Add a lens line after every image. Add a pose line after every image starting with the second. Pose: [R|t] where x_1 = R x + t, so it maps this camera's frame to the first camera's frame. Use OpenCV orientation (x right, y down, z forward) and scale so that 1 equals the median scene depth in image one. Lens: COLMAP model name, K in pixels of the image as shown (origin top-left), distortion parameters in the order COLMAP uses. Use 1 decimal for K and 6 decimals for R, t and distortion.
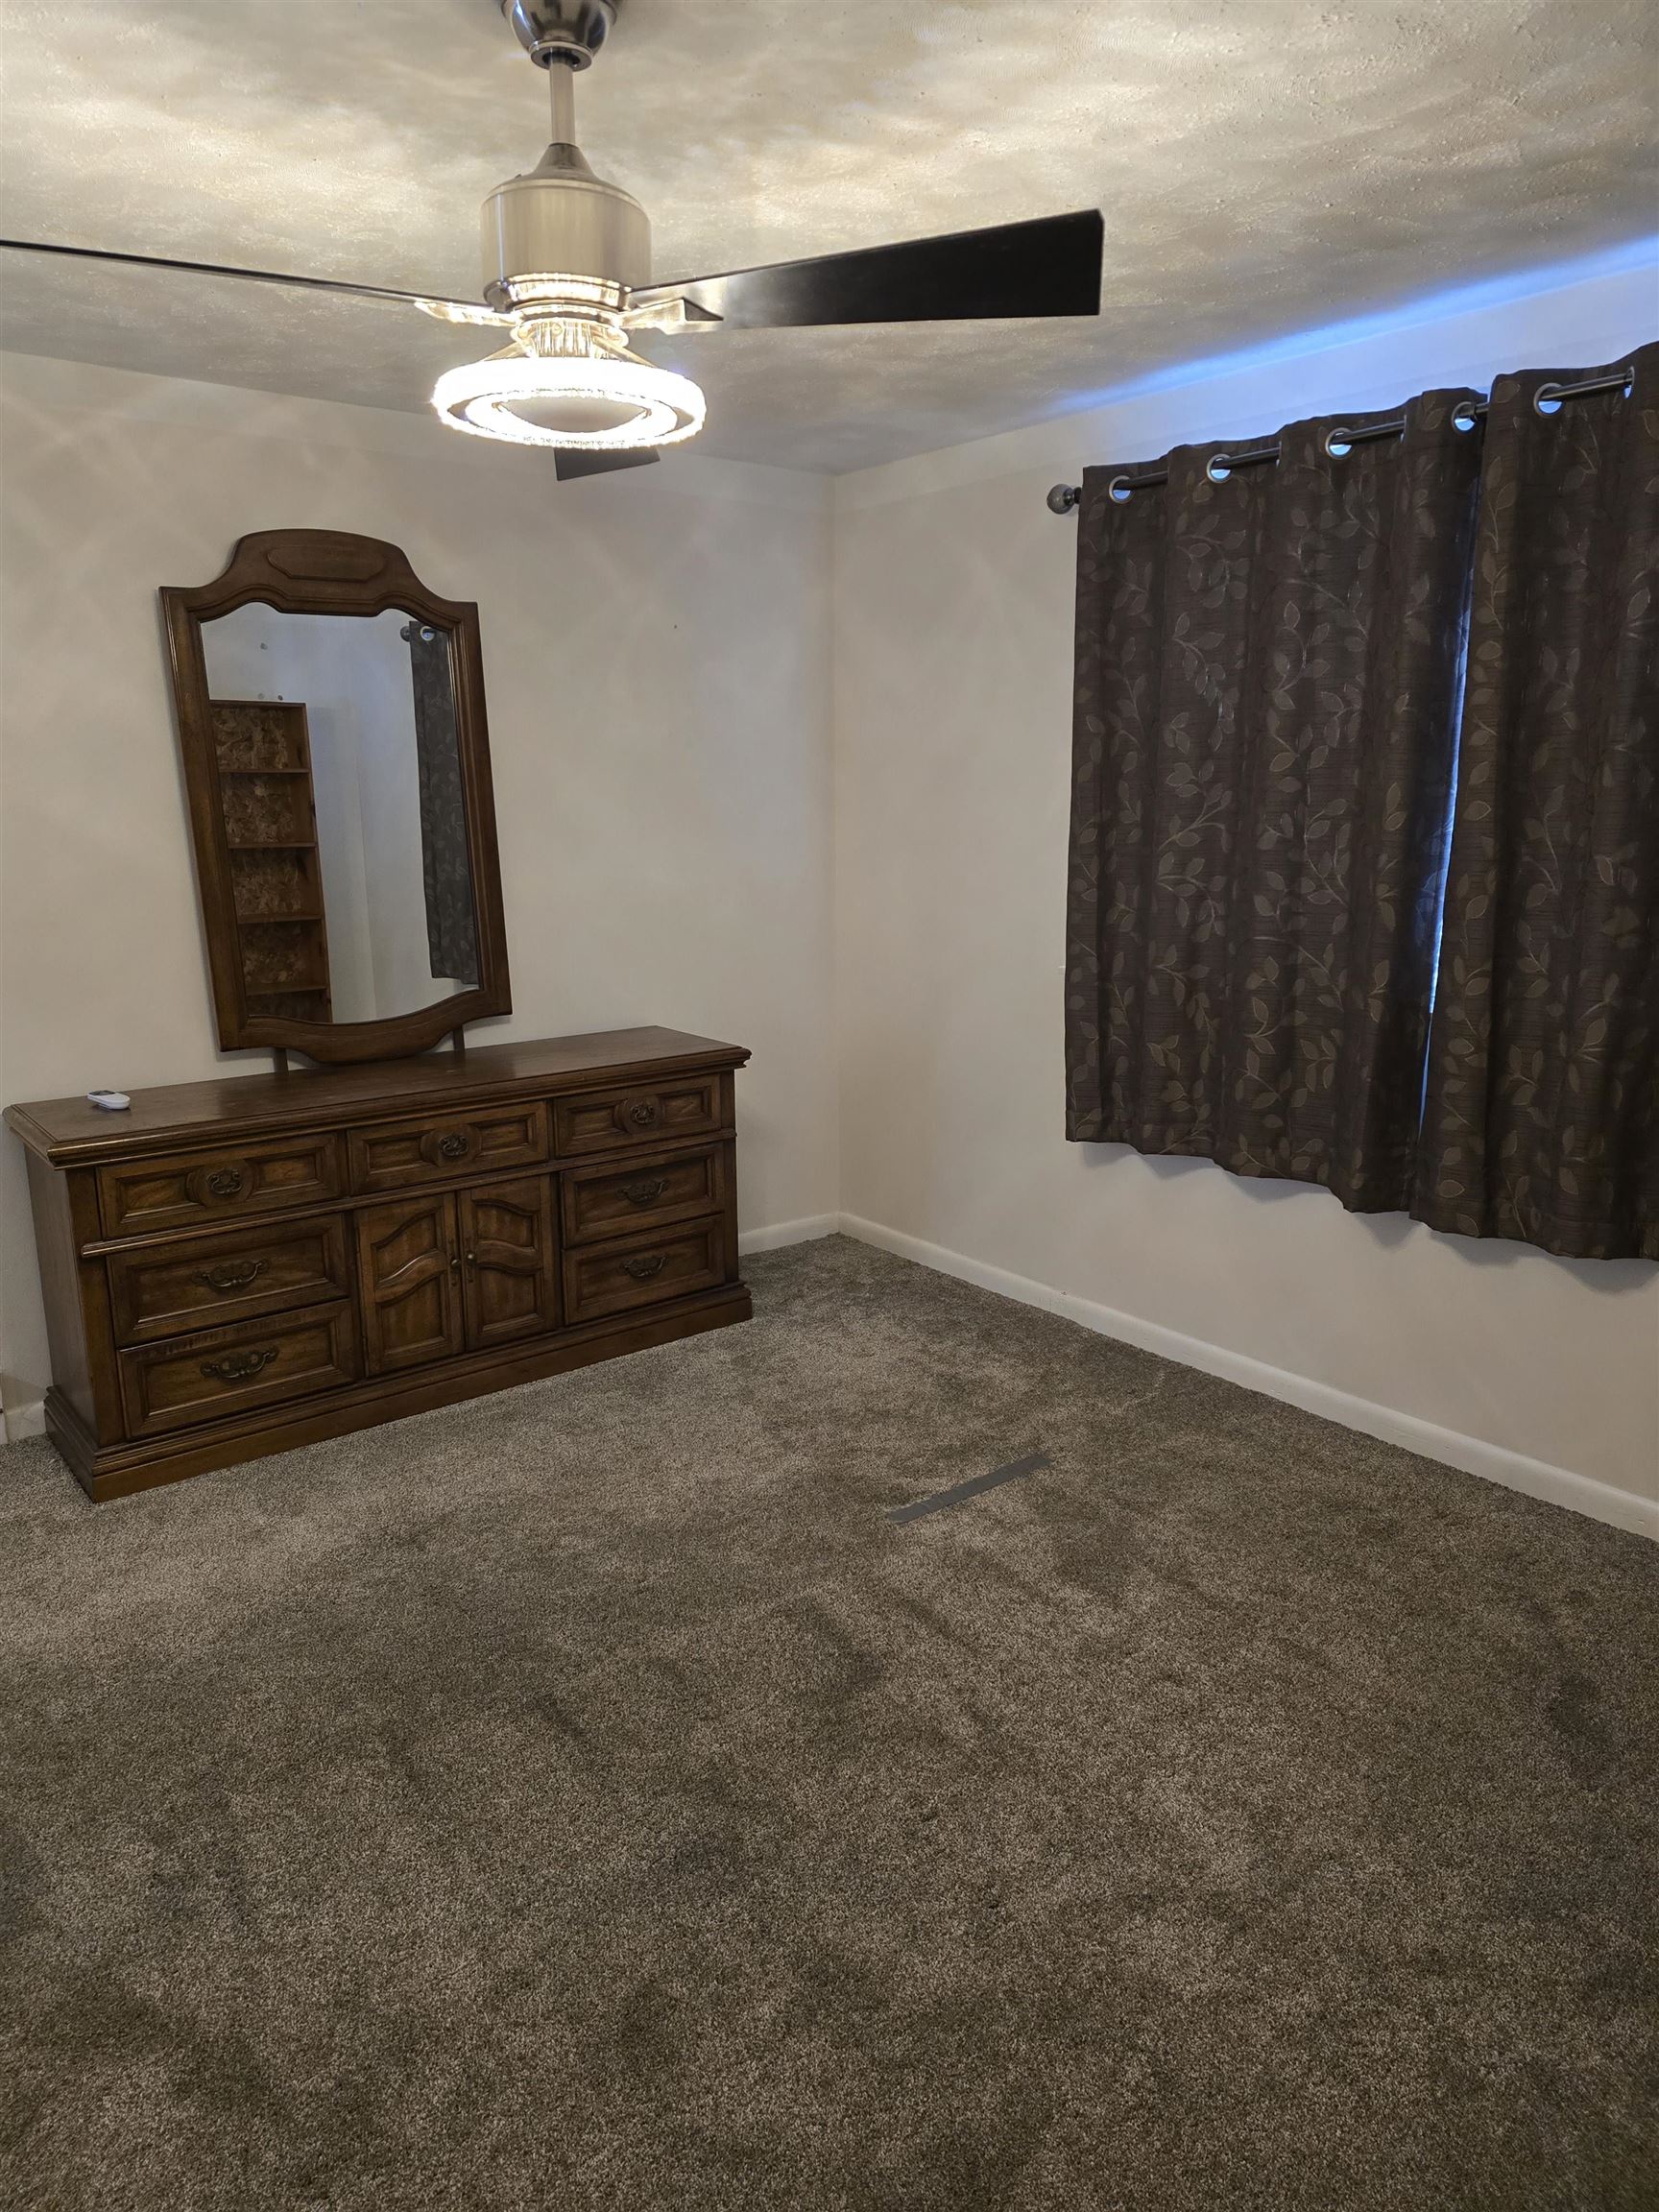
lens RADIAL K [[1491.2, 0, 833.6], [0, 1491.2, 1099.6], [0, 0, 1]] dist [0.078236, -0.076081]
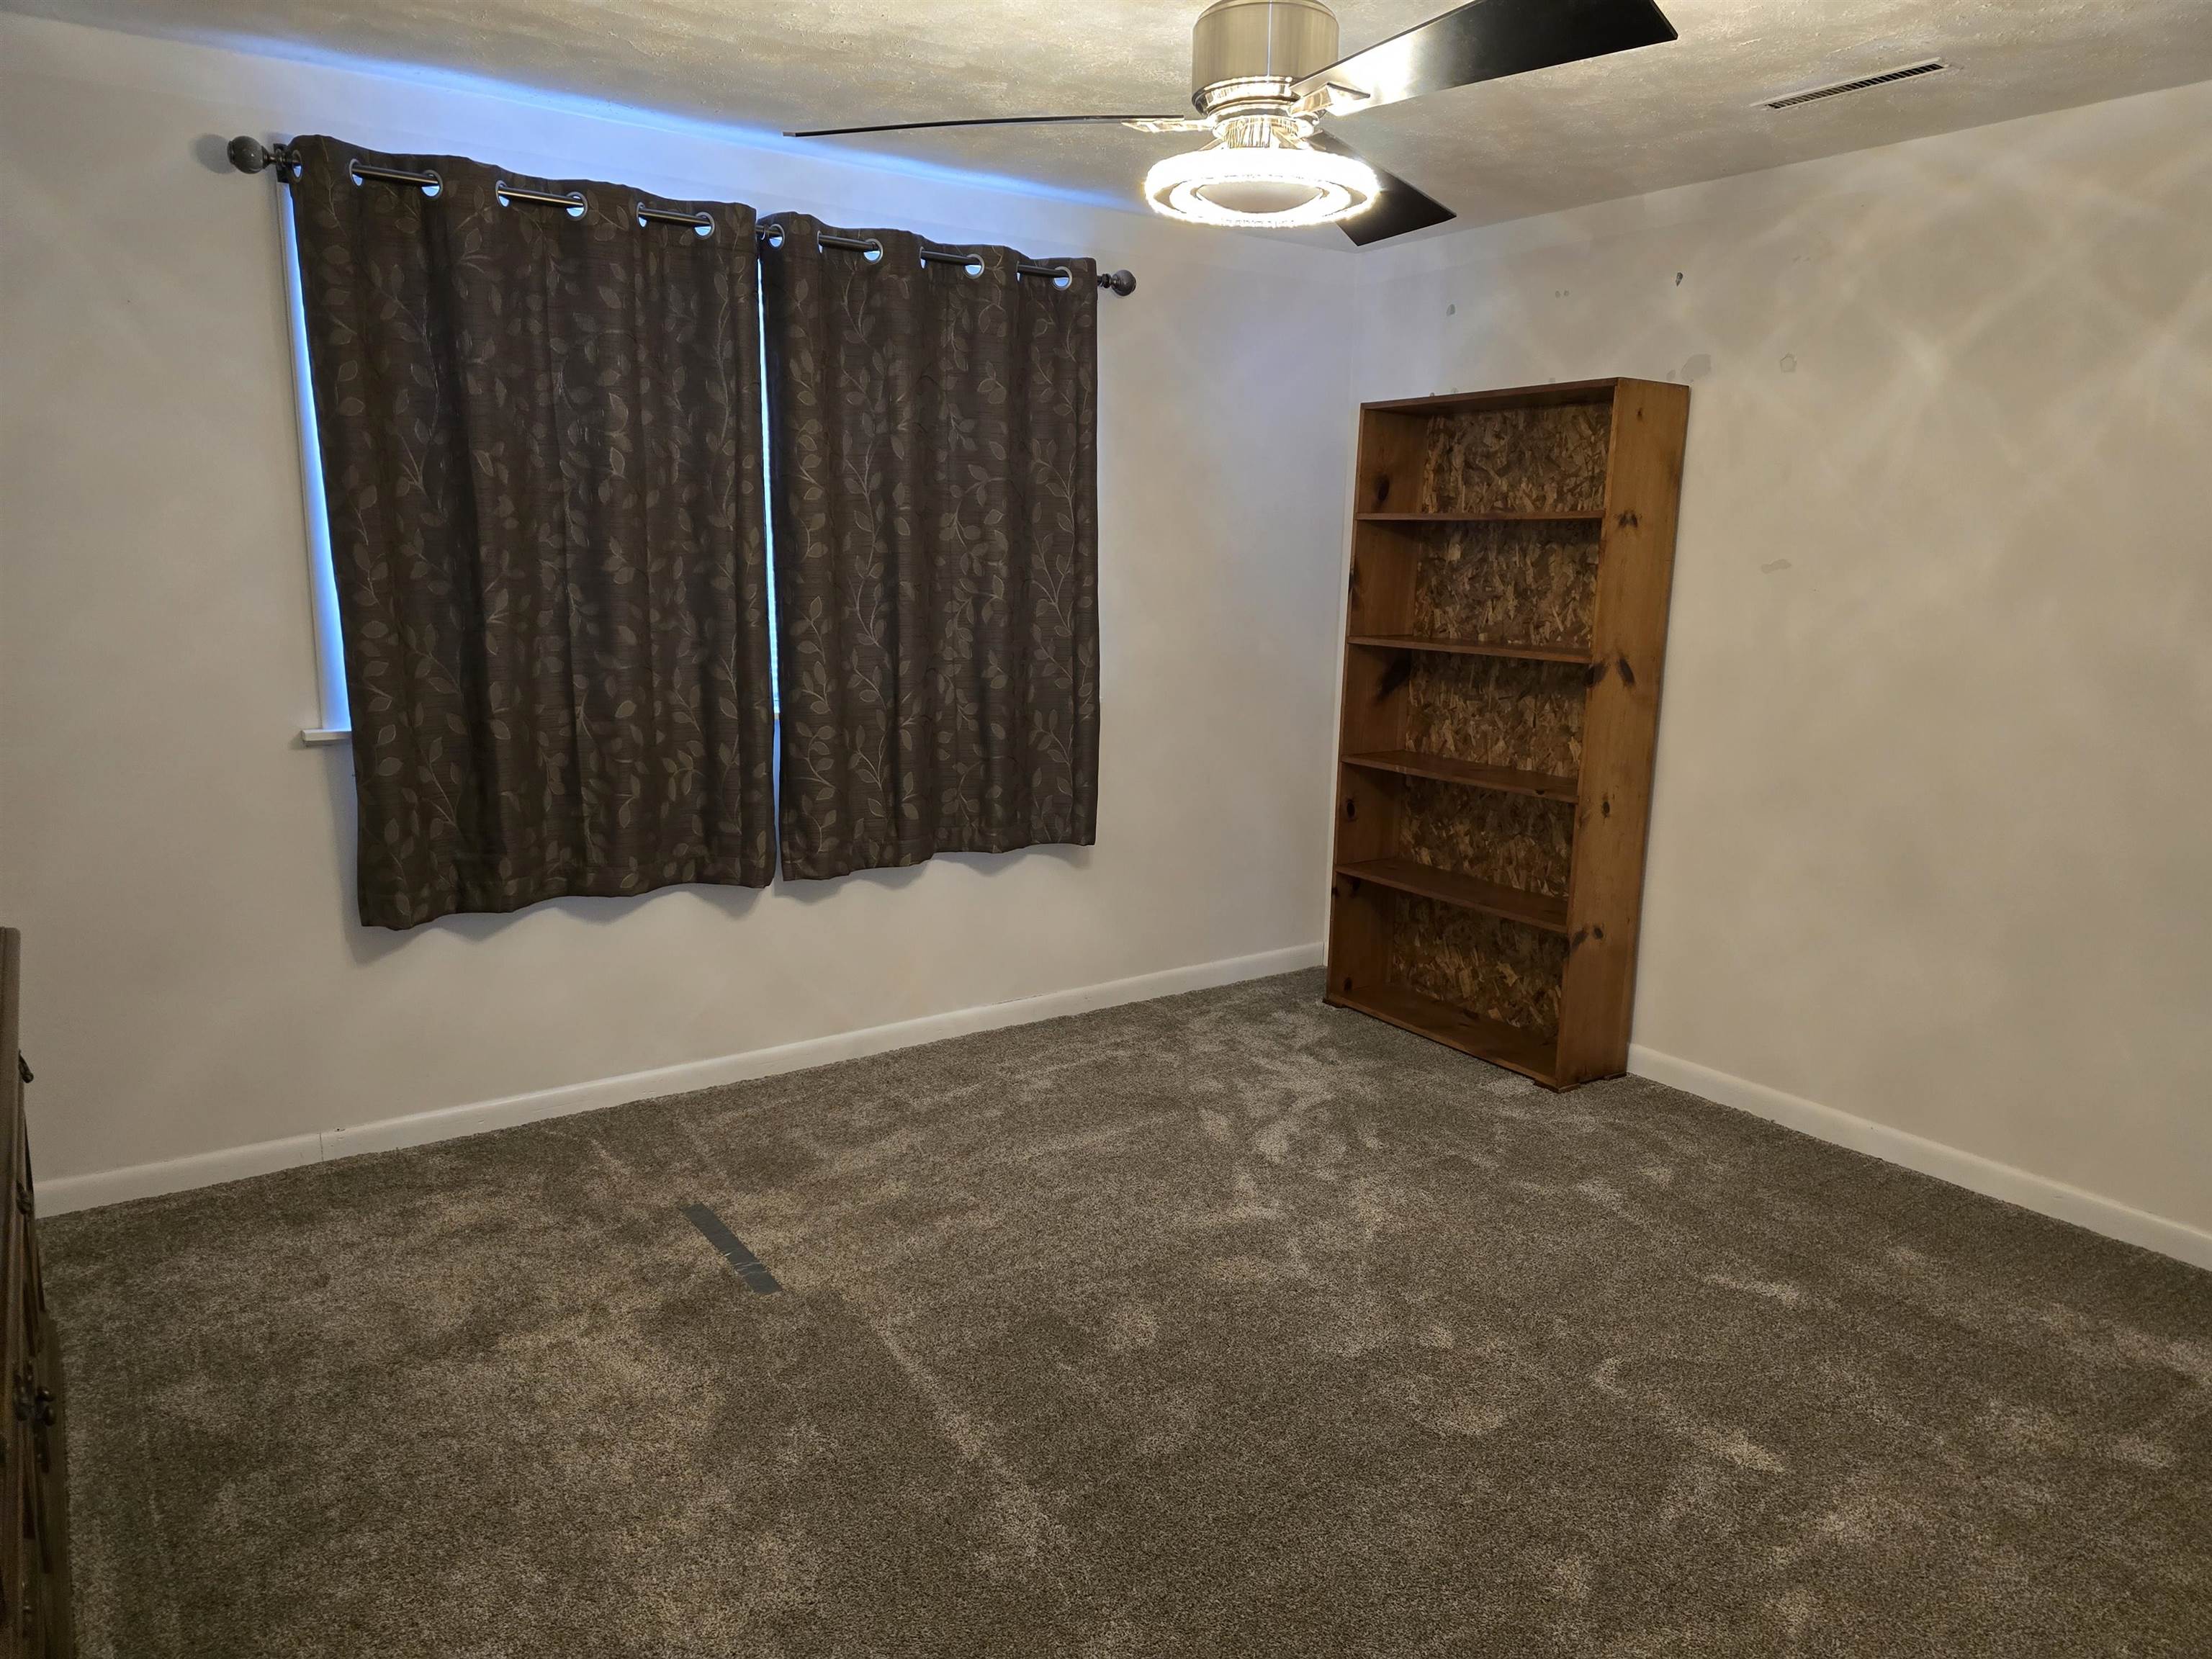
lens RADIAL K [[1491.2, 0, 1122.6], [0, 1491.2, 831.6], [0, 0, 1]] dist [0.078236, -0.076081]
pose [[0.052543, -0.185562, 0.981227, -0.782771], [0.189462, 0.966590, 0.172649, -0.117337], [-0.980481, 0.176833, 0.085944, 0.614075]]
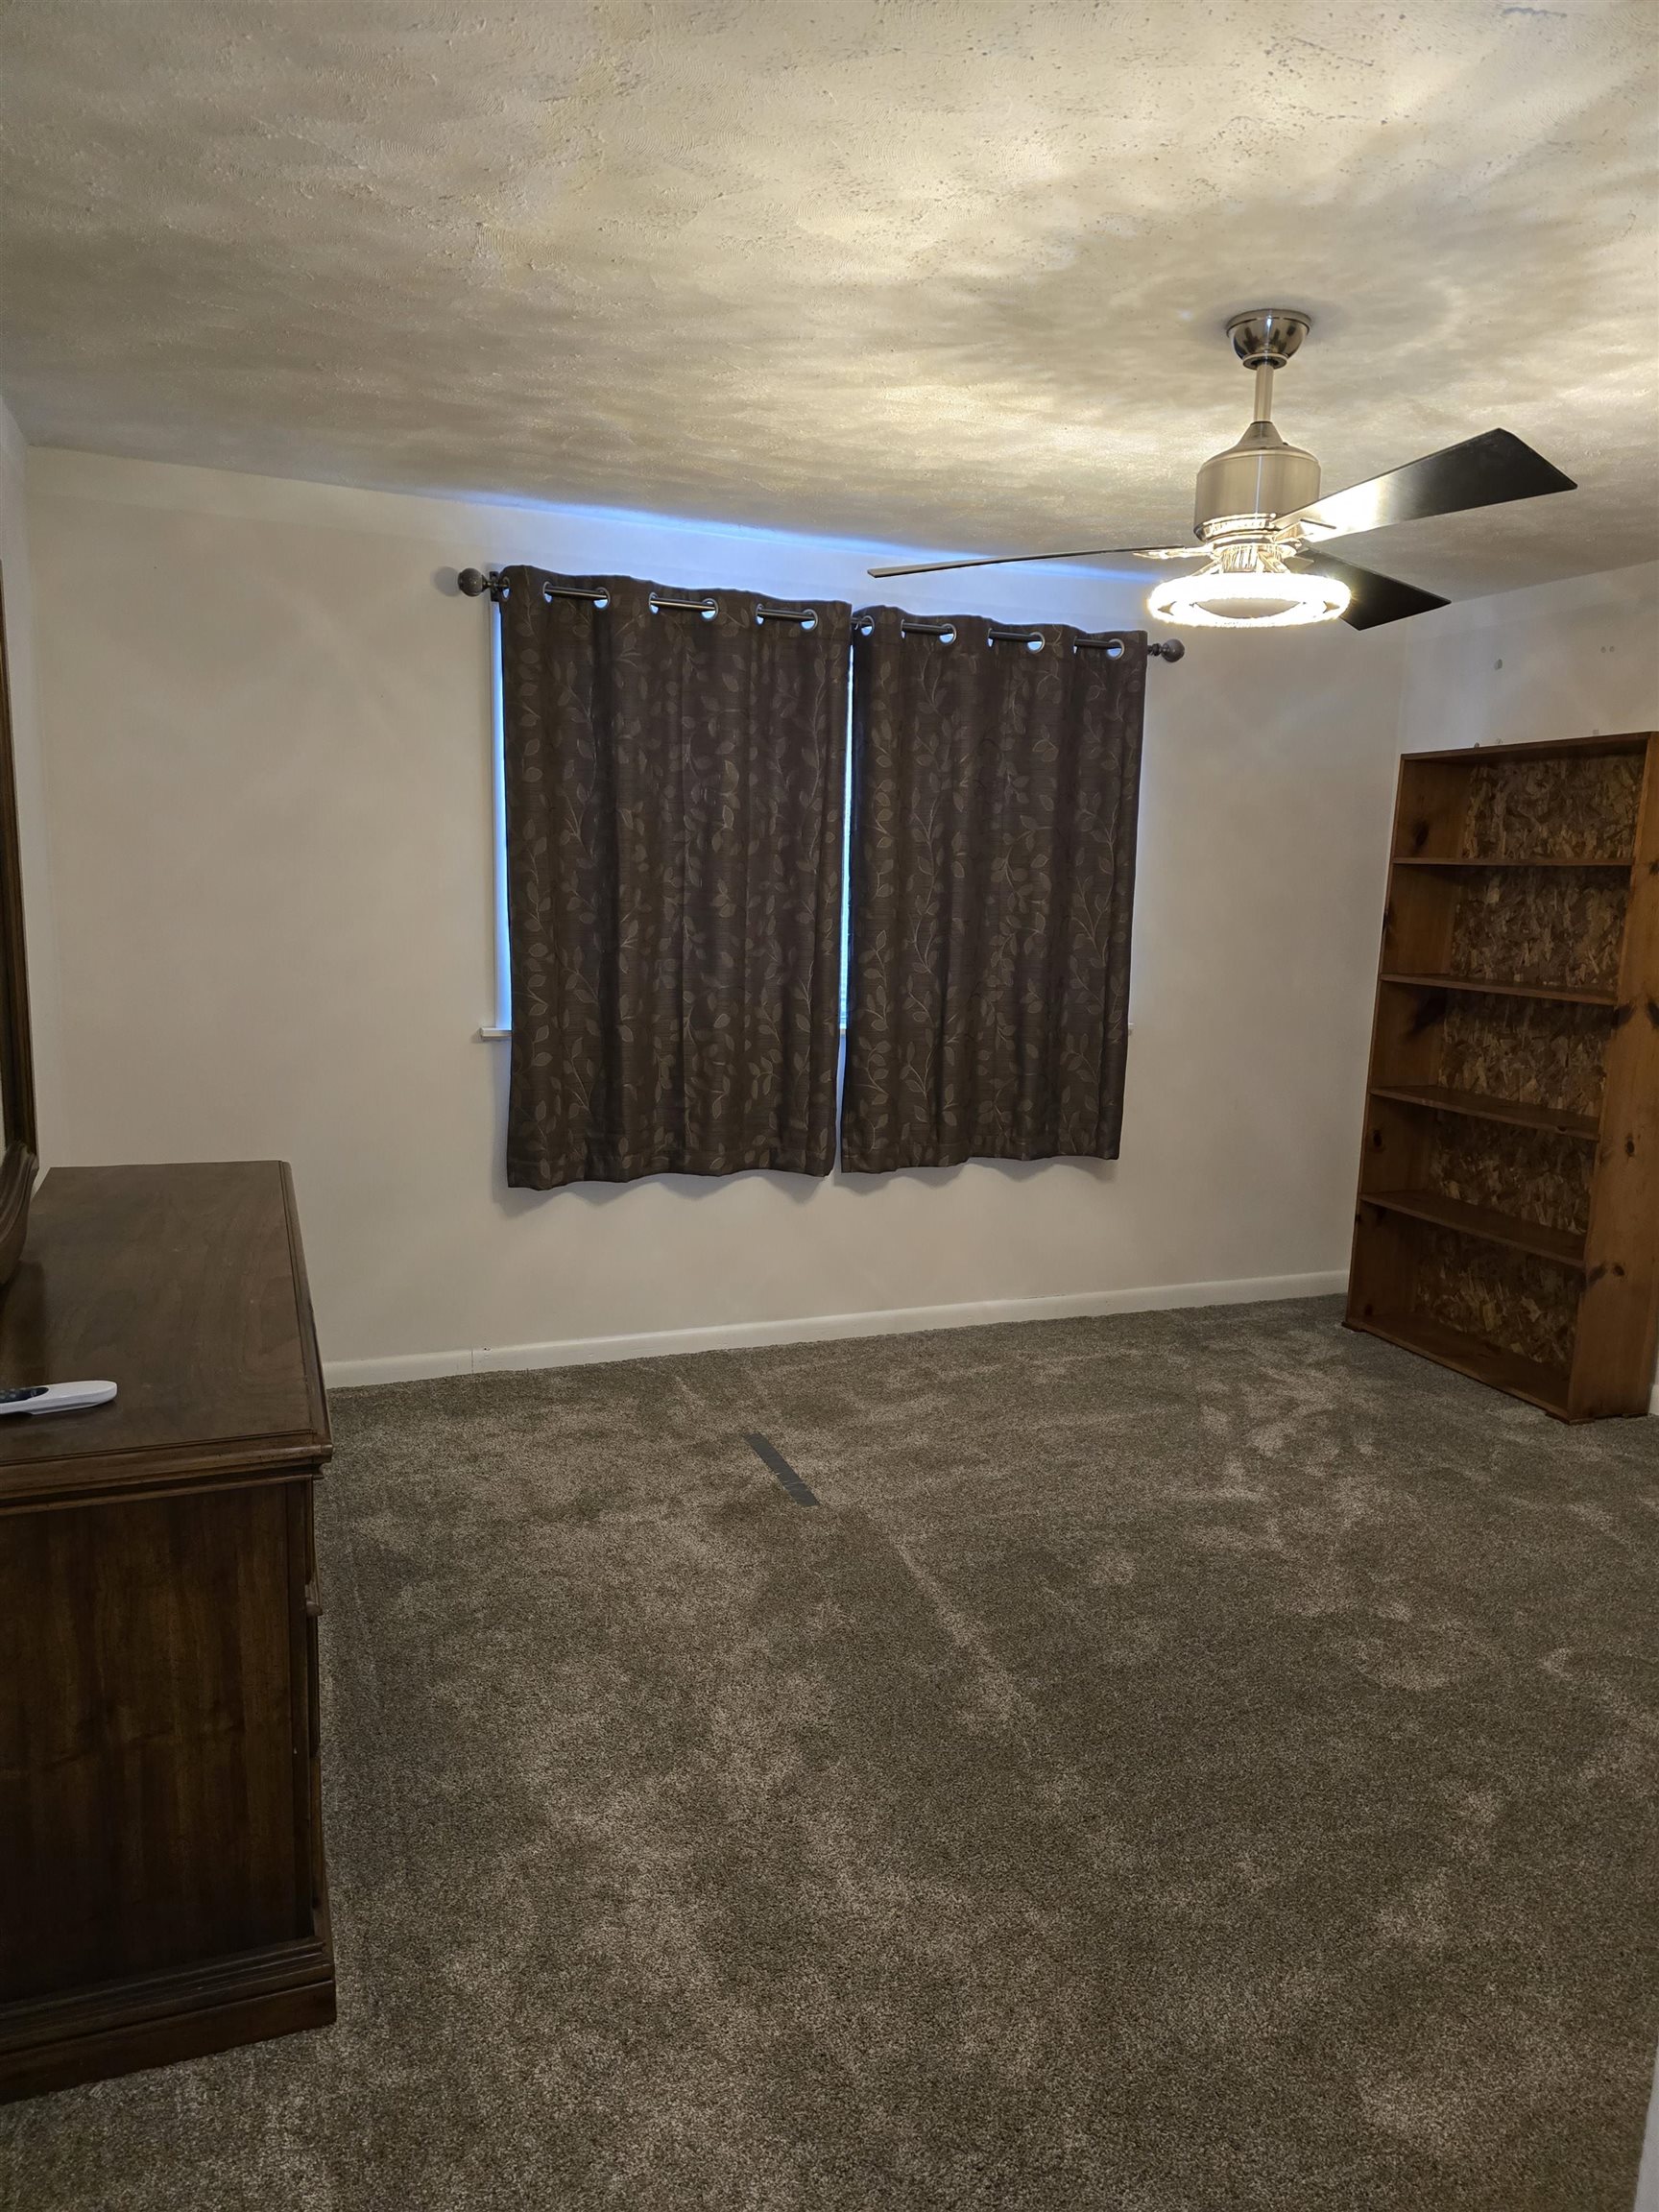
lens RADIAL K [[1473.2, 0, 840.4], [0, 1473.2, 1116.3], [0, 0, 1]] dist [0.141182, -0.179629]
pose [[0.286687, -0.146788, 0.946712, -0.926579], [0.170272, 0.980266, 0.100428, -0.112922], [-0.942771, 0.132407, 0.306024, 0.561565]]
